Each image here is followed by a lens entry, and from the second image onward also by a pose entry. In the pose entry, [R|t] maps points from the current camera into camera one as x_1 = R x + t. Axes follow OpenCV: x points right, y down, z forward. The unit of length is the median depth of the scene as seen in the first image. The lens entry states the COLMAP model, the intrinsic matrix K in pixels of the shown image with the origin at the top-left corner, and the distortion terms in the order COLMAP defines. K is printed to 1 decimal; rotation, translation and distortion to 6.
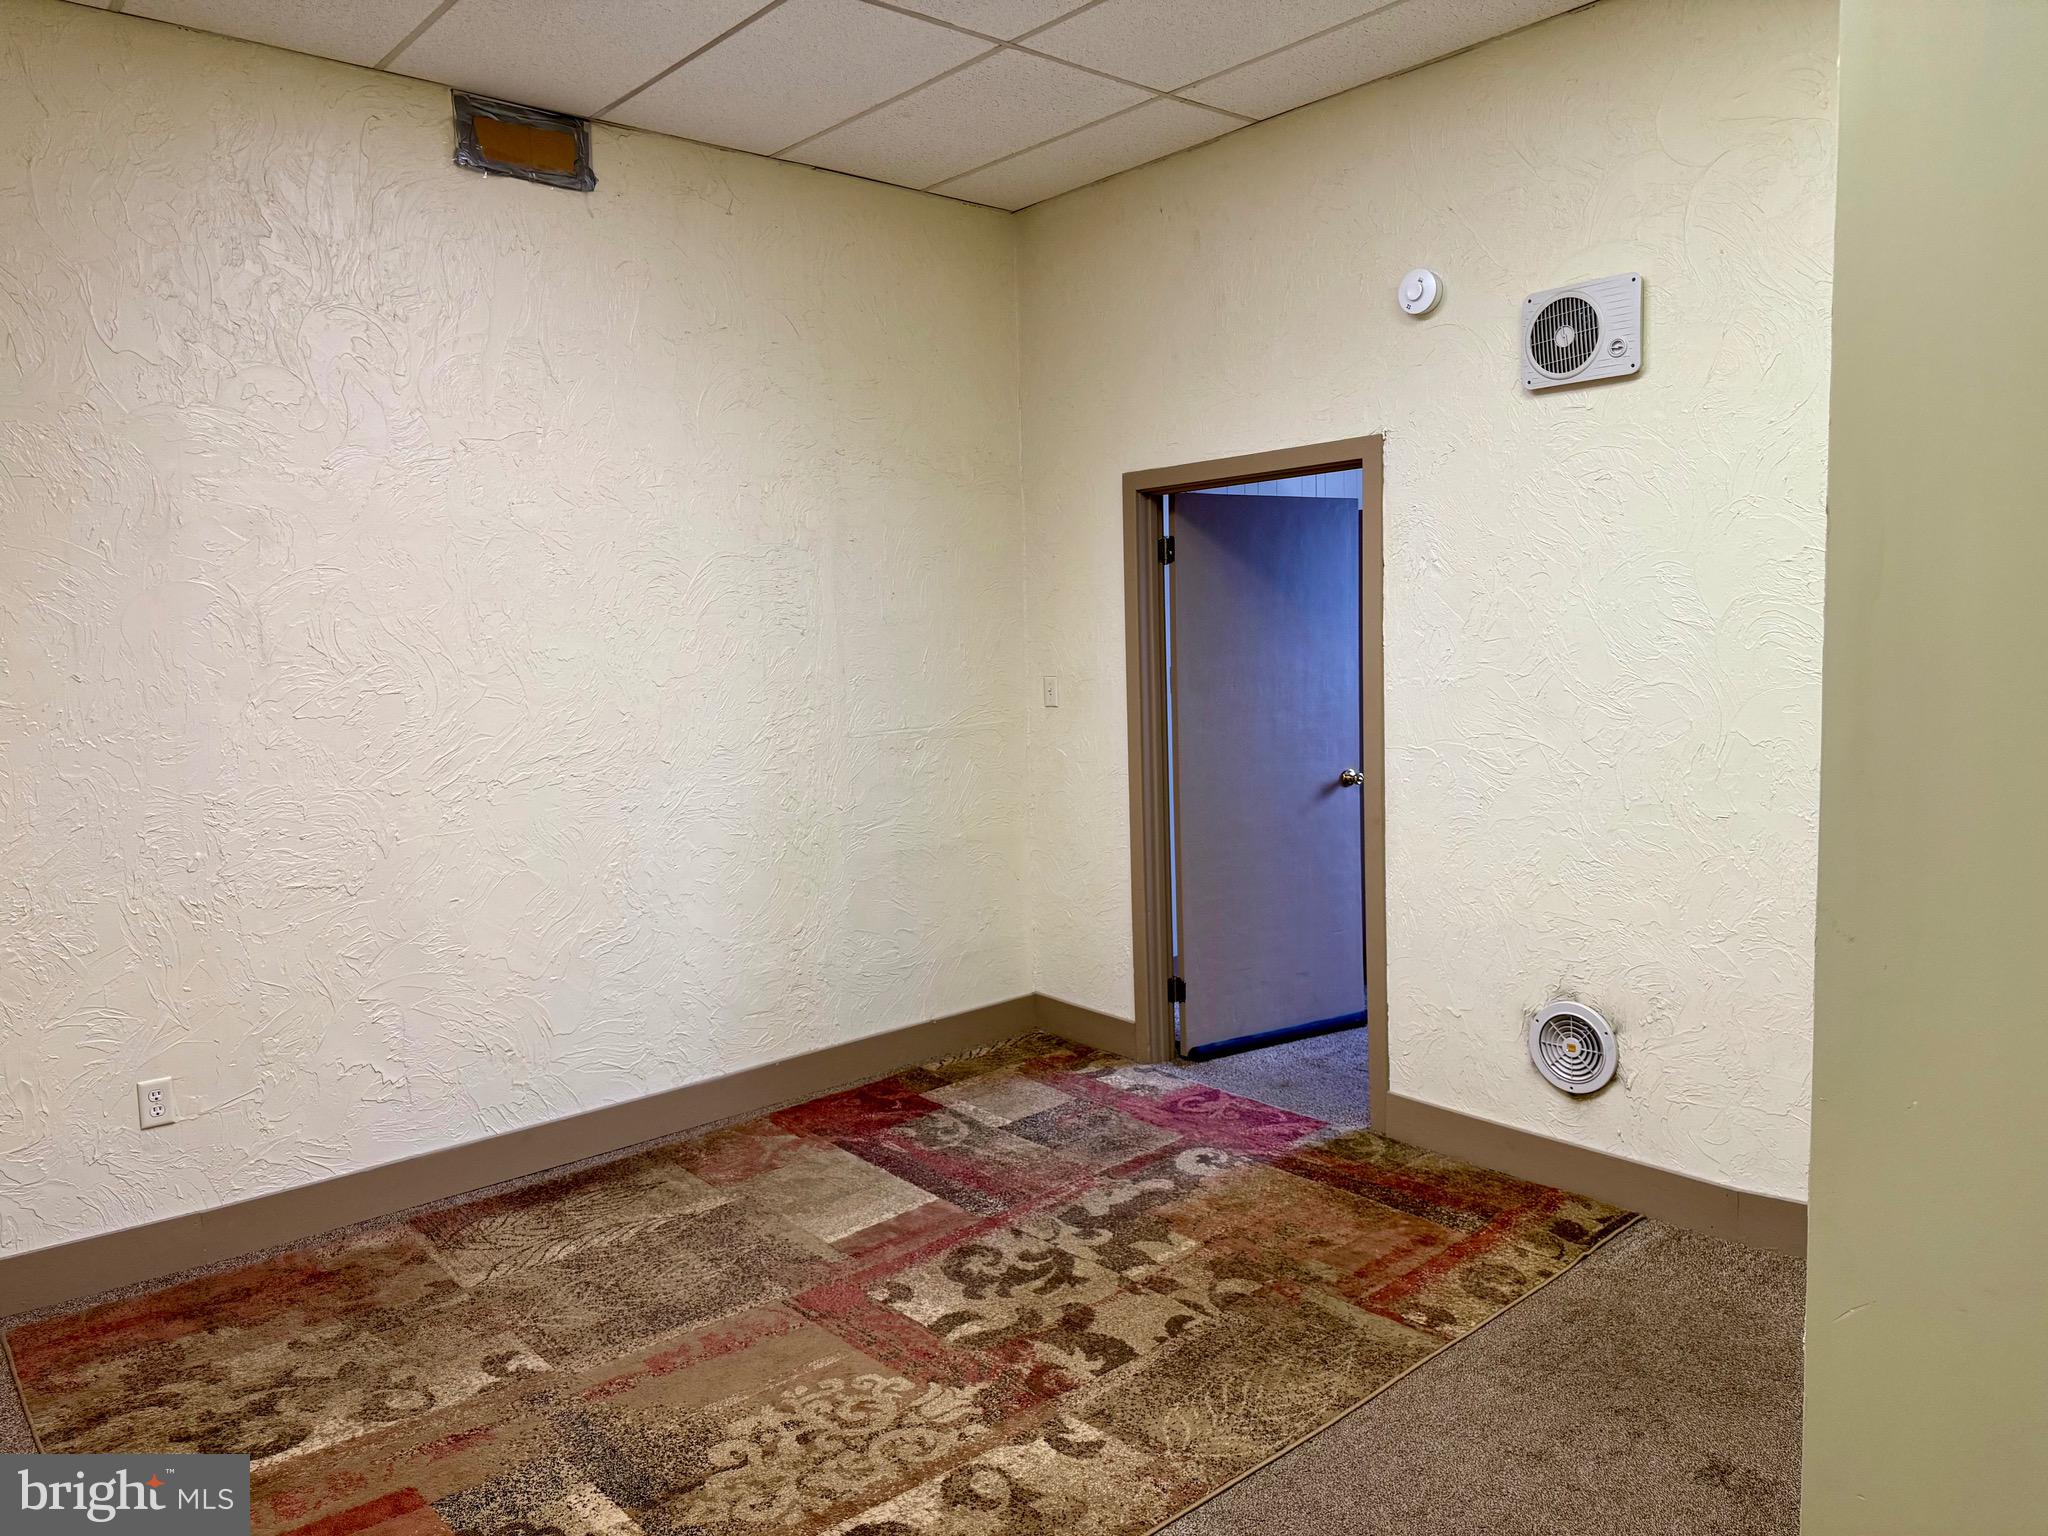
lens RADIAL K [[1434.9, 0, 1016.9], [0, 1434.9, 779.3], [0, 0, 1]] dist [0.018157, -0.003452]
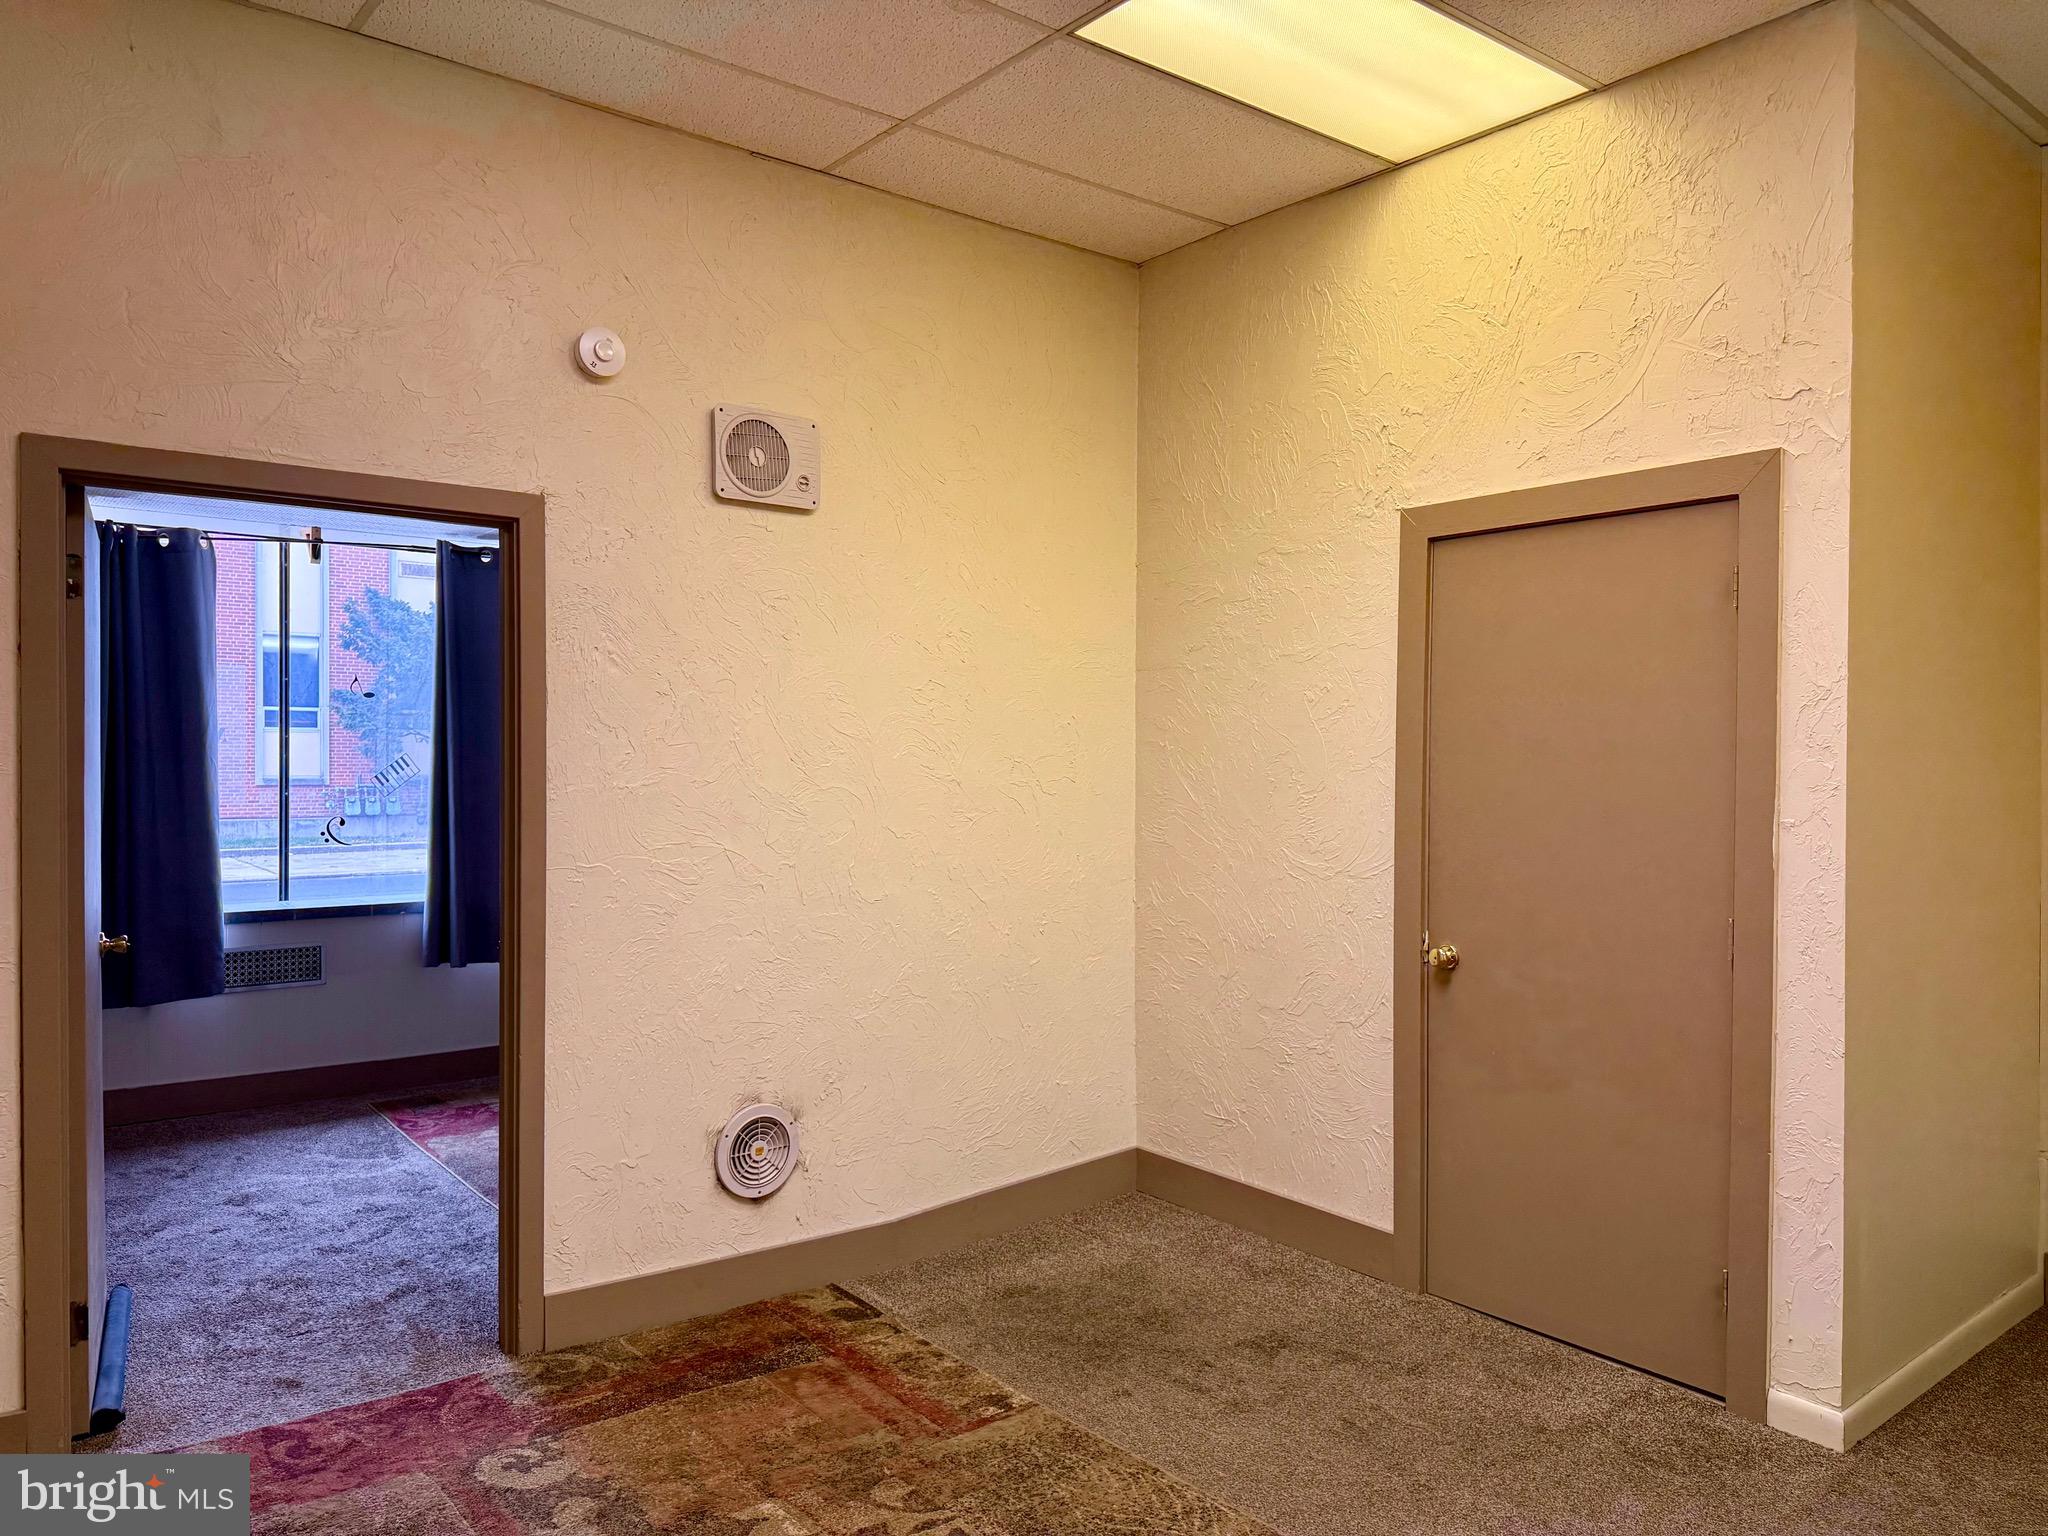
lens RADIAL K [[1434.9, 0, 1013.9], [0, 1434.9, 771.5], [0, 0, 1]] dist [0.018157, -0.003452]
pose [[0.044122, 0.027585, 0.998645, -0.654454], [0.095110, 0.994962, -0.031686, -0.030086], [-0.994488, 0.096379, 0.041277, 0.806097]]
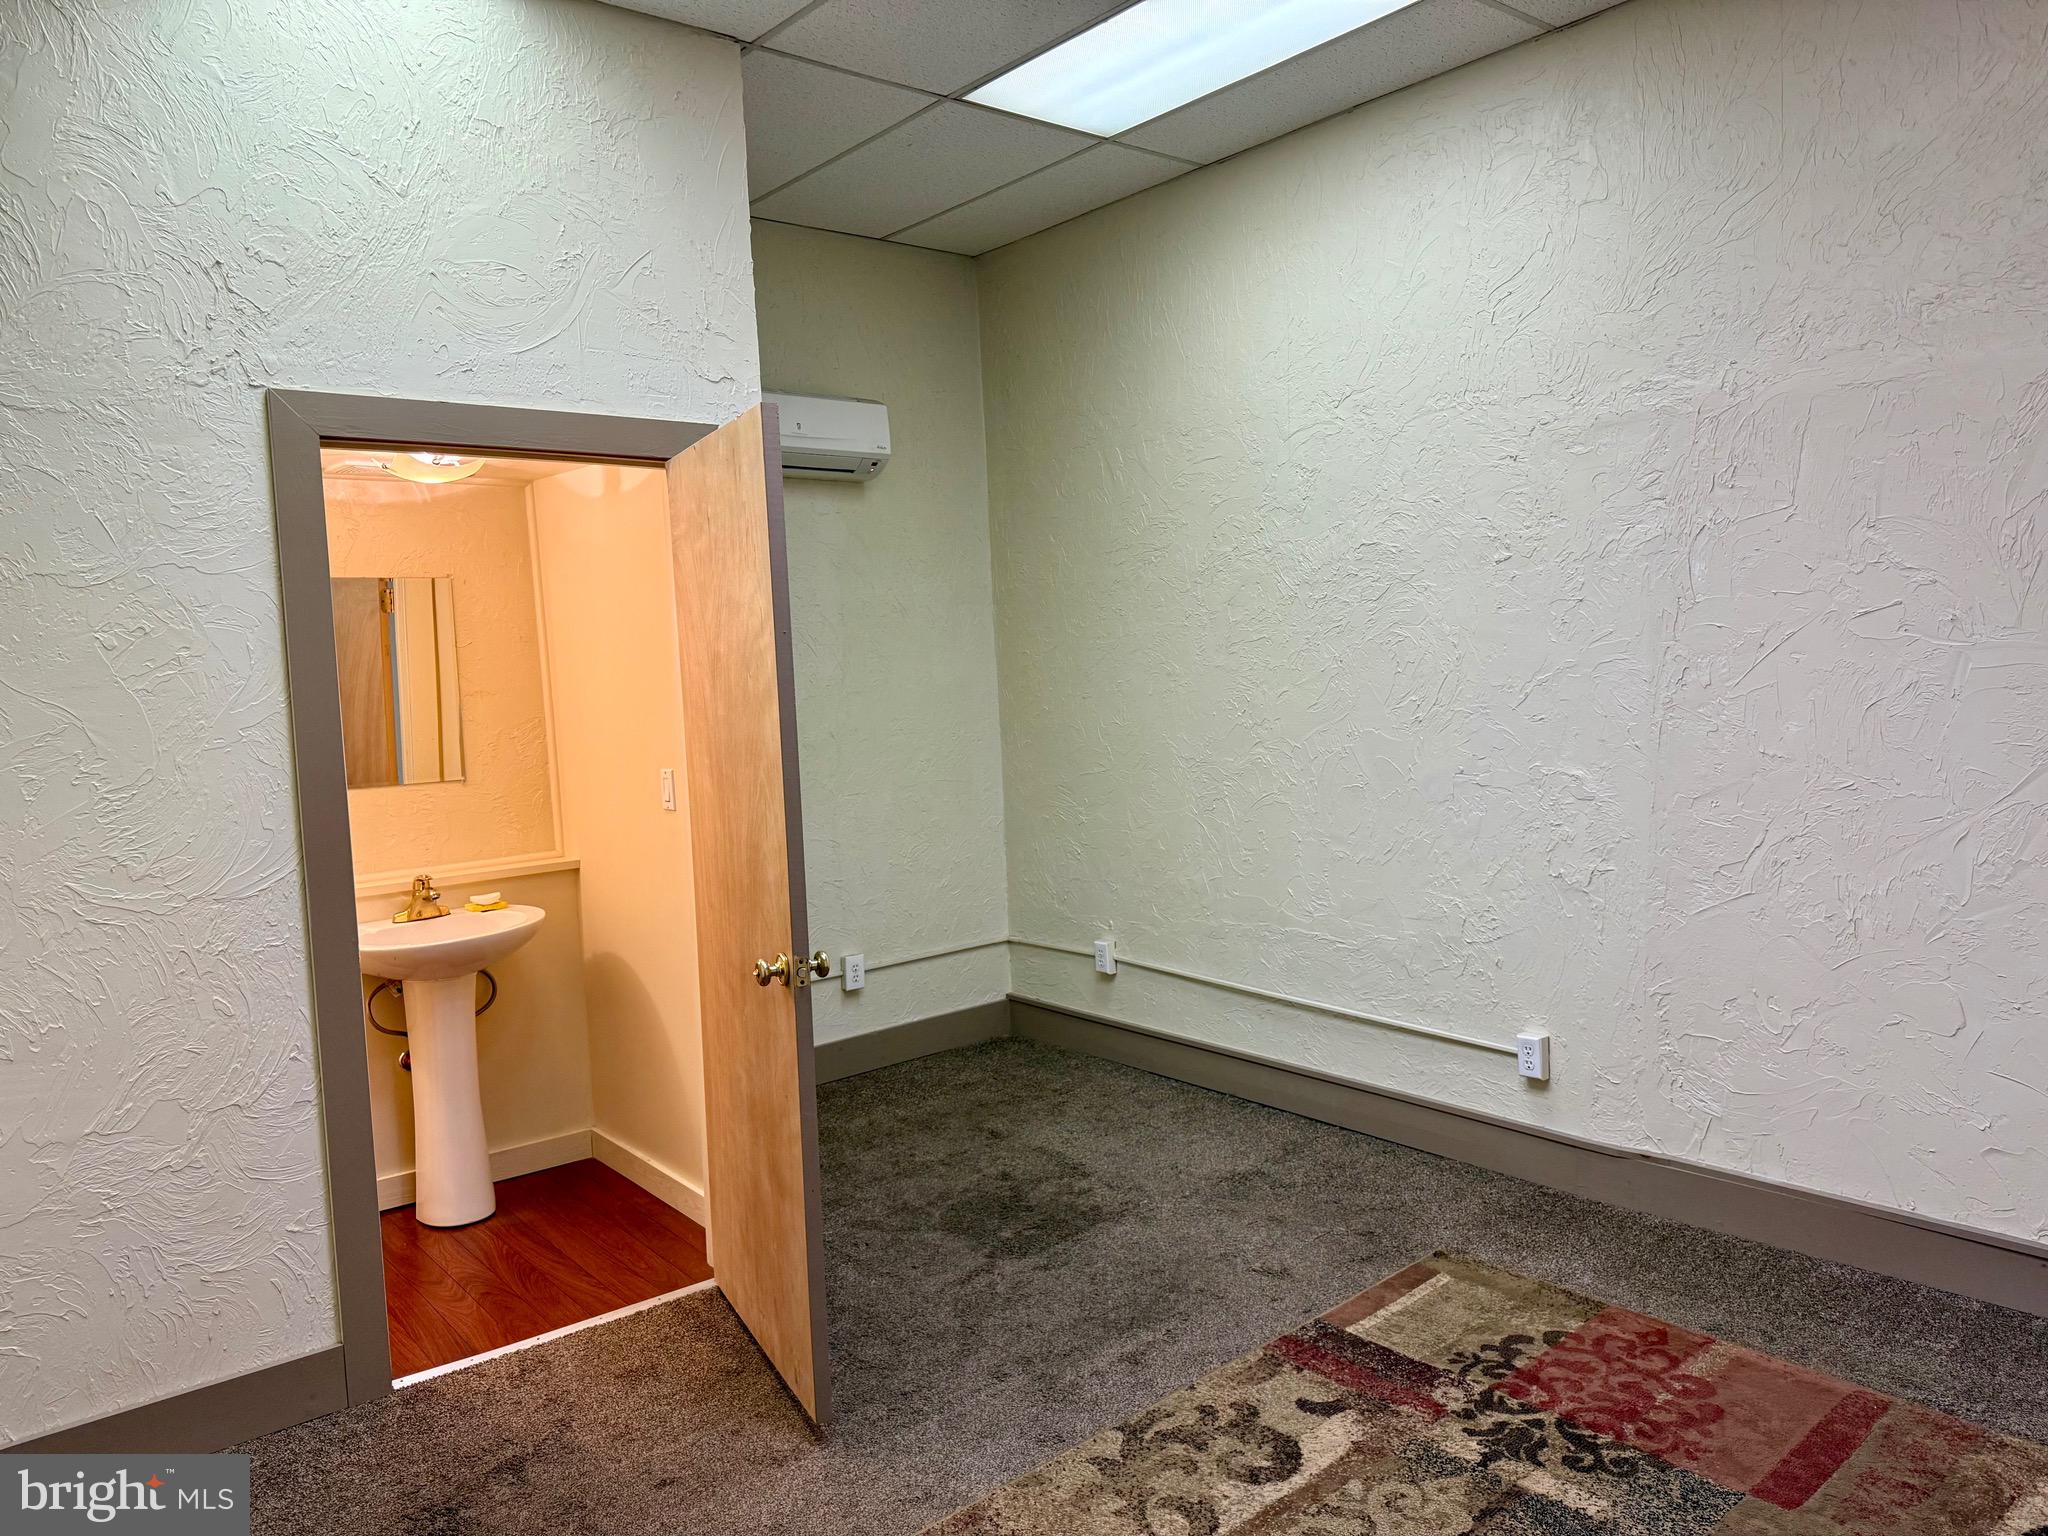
lens RADIAL K [[1434.9, 0, 1062.1], [0, 1434.9, 763.7], [0, 0, 1]] dist [0.018157, -0.003452]
pose [[-0.996722, 0.073739, 0.033270, -0.012936], [0.078371, 0.982130, 0.171113, -0.131918], [-0.020058, 0.173159, -0.984690, 1.356513]]
